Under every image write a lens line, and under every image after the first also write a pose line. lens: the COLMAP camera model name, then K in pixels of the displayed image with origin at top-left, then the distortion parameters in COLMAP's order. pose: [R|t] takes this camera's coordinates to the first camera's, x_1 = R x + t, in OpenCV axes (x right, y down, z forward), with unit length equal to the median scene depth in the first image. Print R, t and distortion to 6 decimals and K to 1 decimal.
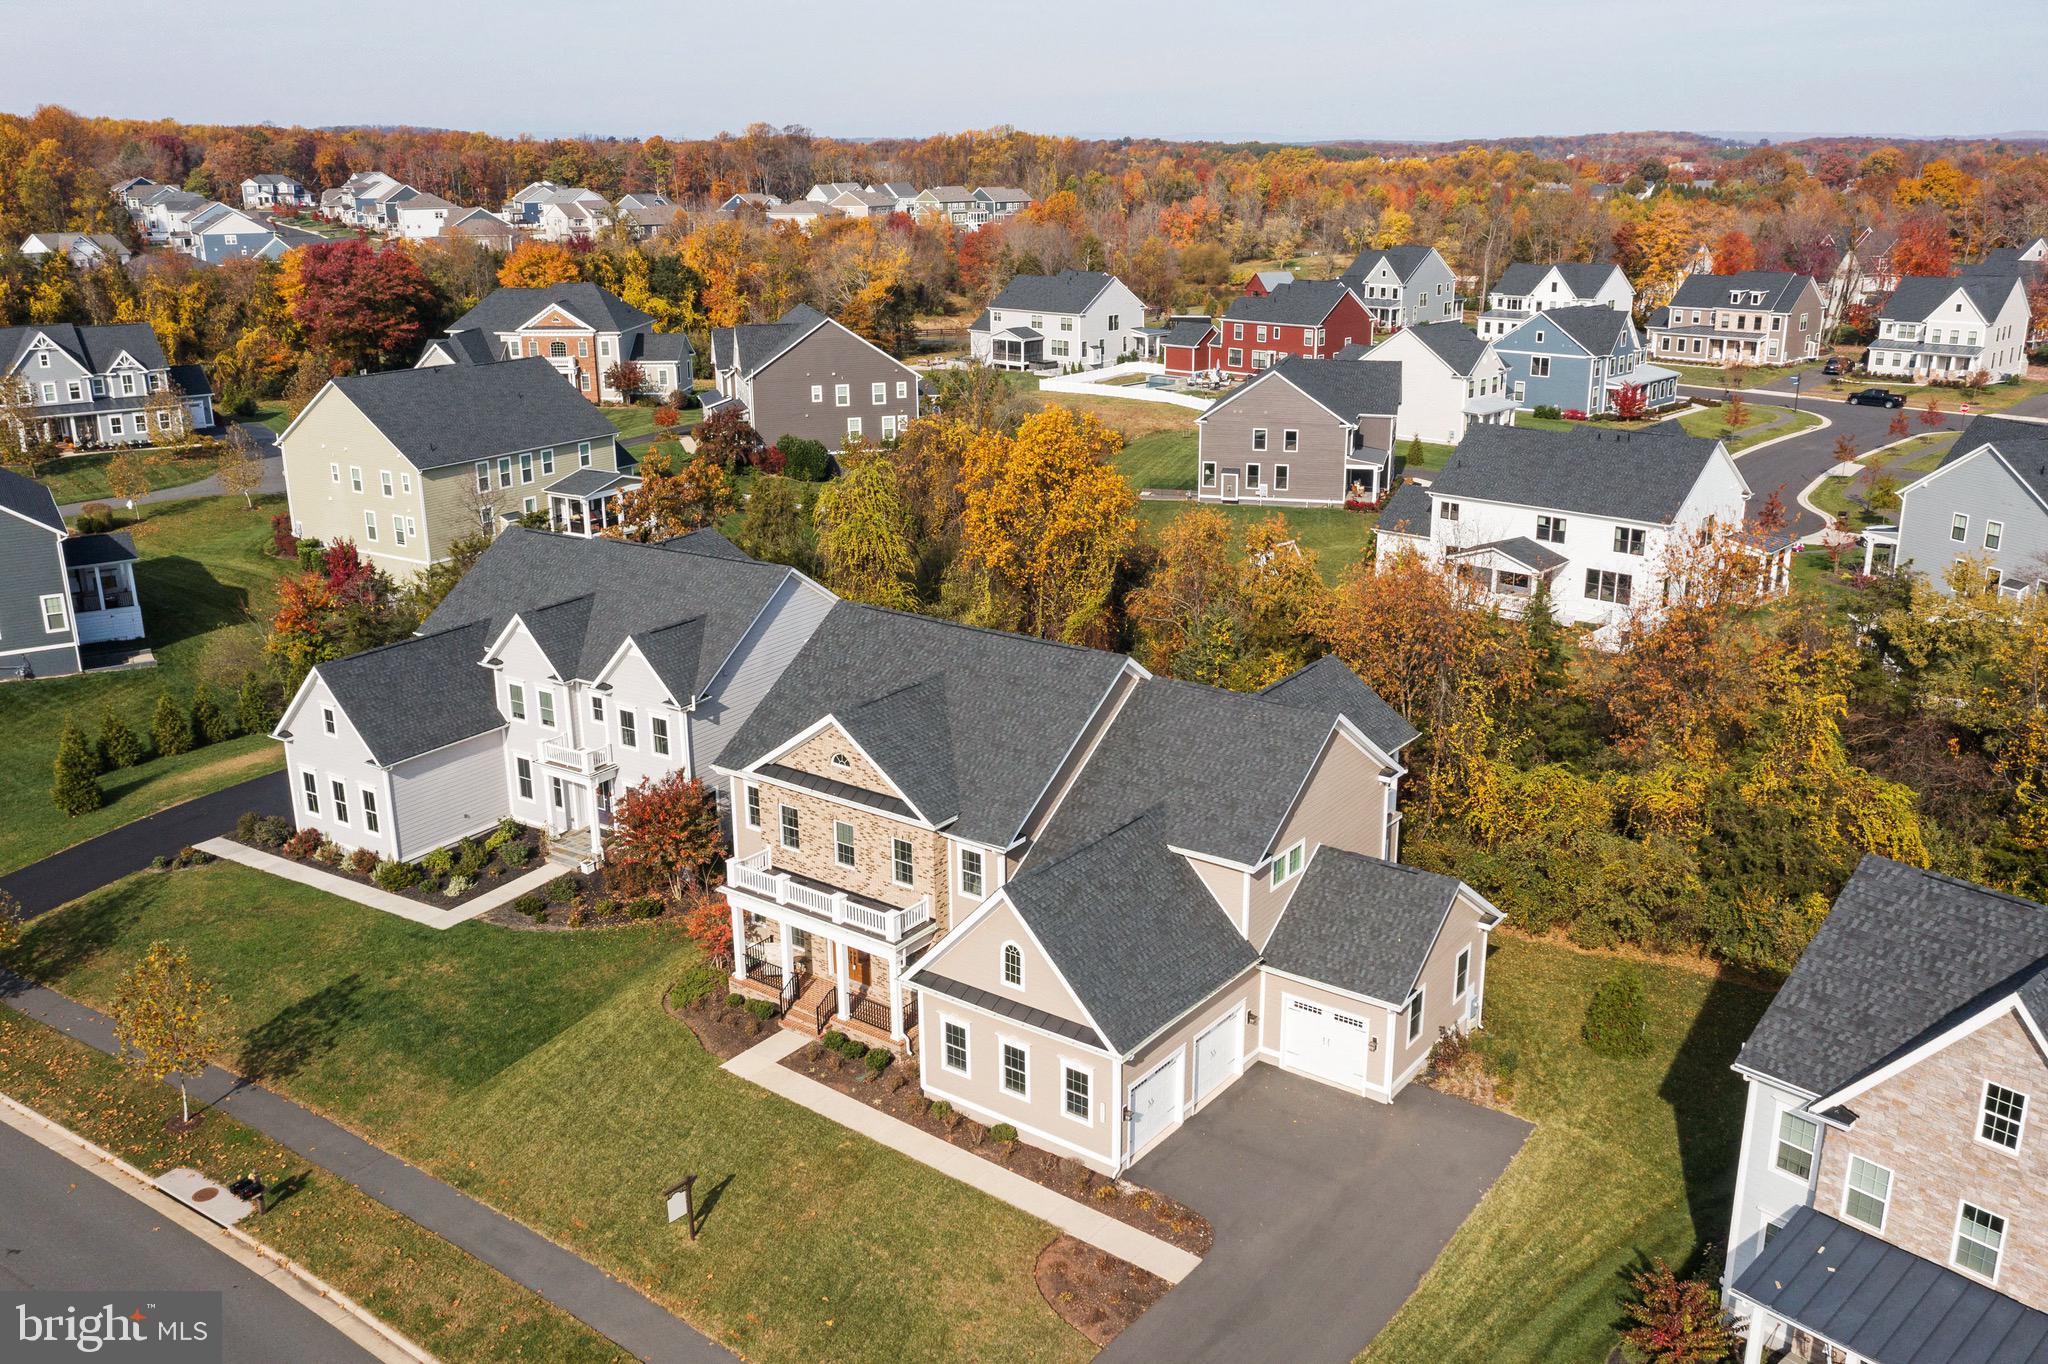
lens RADIAL K [[1672.8, 0, 1038.9], [0, 1672.8, 681.2], [0, 0, 1]] dist [0.003601, 0.002166]
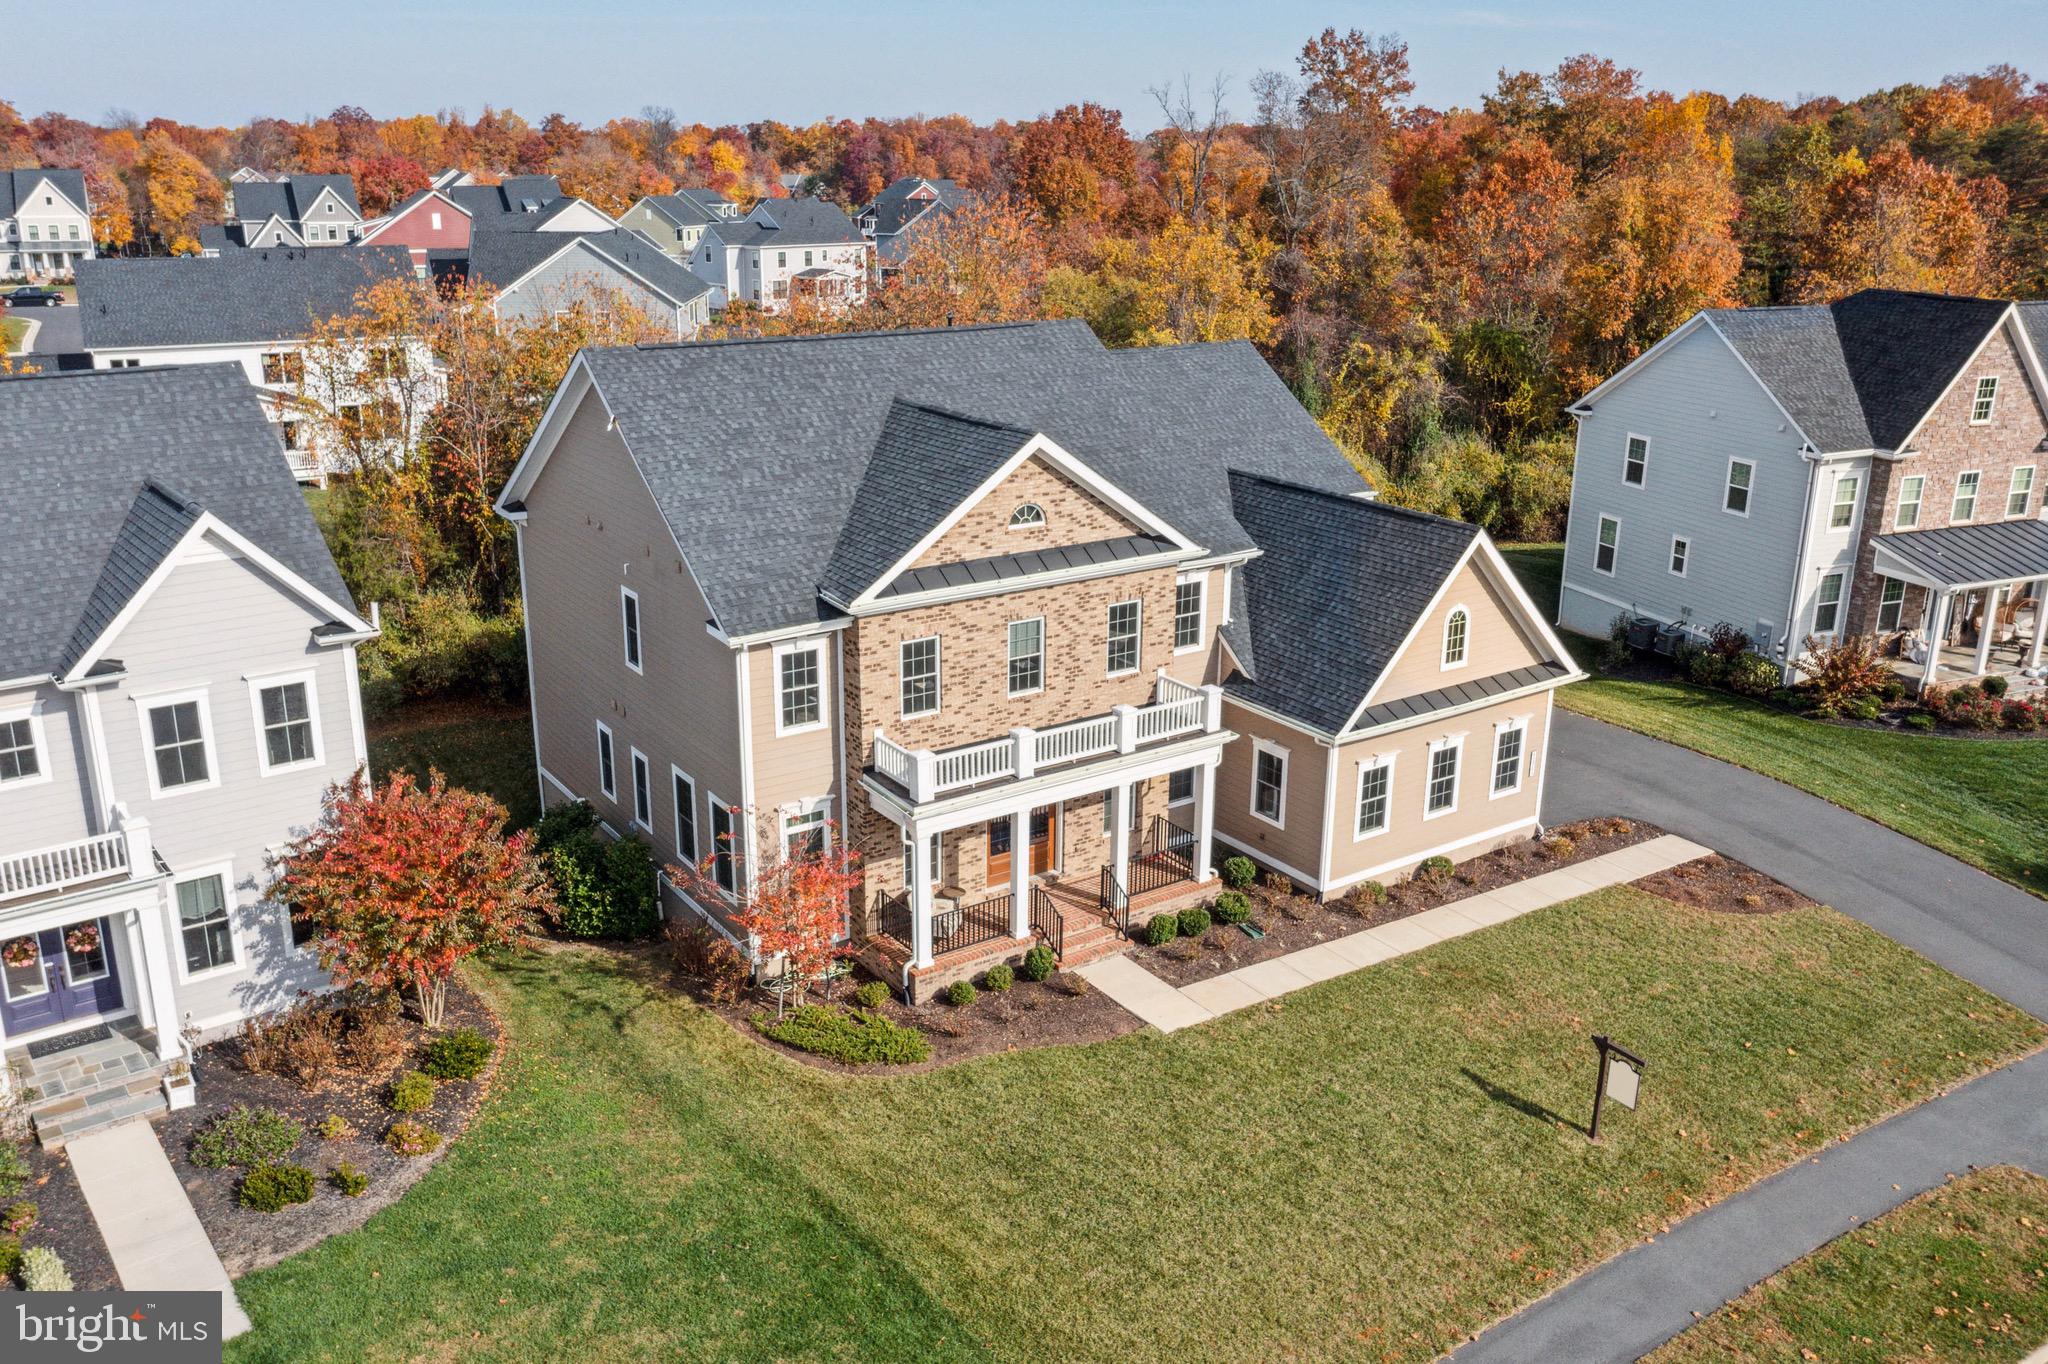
lens RADIAL K [[1652.0, 0, 1024.0], [0, 1652.0, 682.0], [0, 0, 1]] dist [-0.007658, -0.010035]
pose [[0.324363, -0.281255, 0.903152, -0.541838], [0.269626, 0.942657, 0.196722, -0.011446], [-0.906692, 0.179704, 0.381597, 0.619981]]
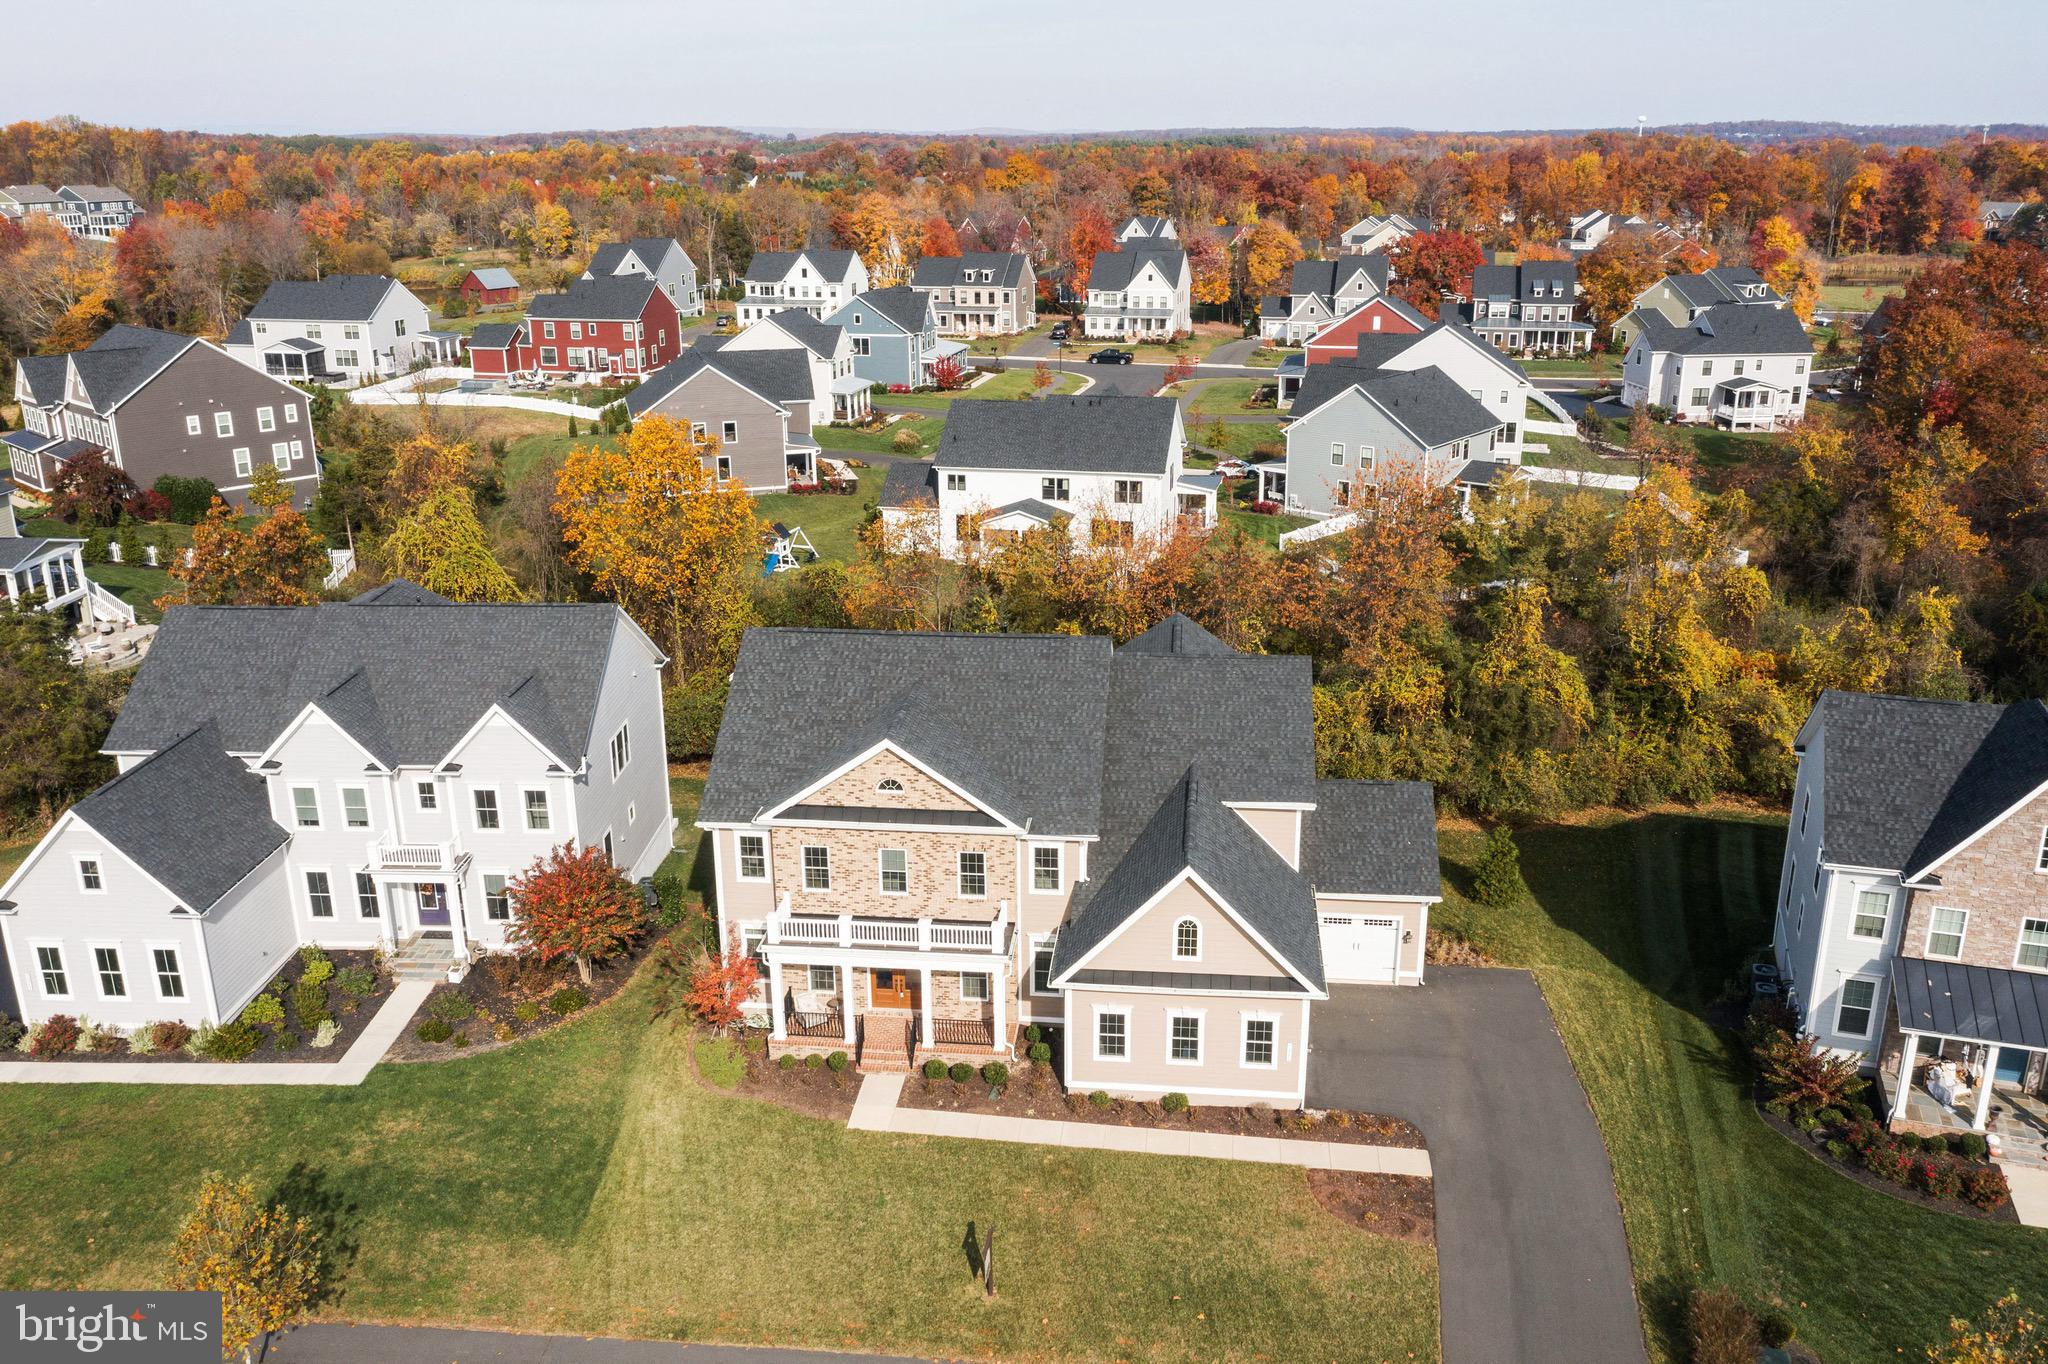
lens RADIAL K [[1614.7, 0, 1026.4], [0, 1614.7, 683.1], [0, 0, 1]] dist [-0.006827, 0.007277]
pose [[0.863214, -0.159128, 0.479103, -0.386859], [0.151594, 0.986930, 0.054665, -0.039601], [-0.481540, 0.025441, 0.876055, 0.114937]]
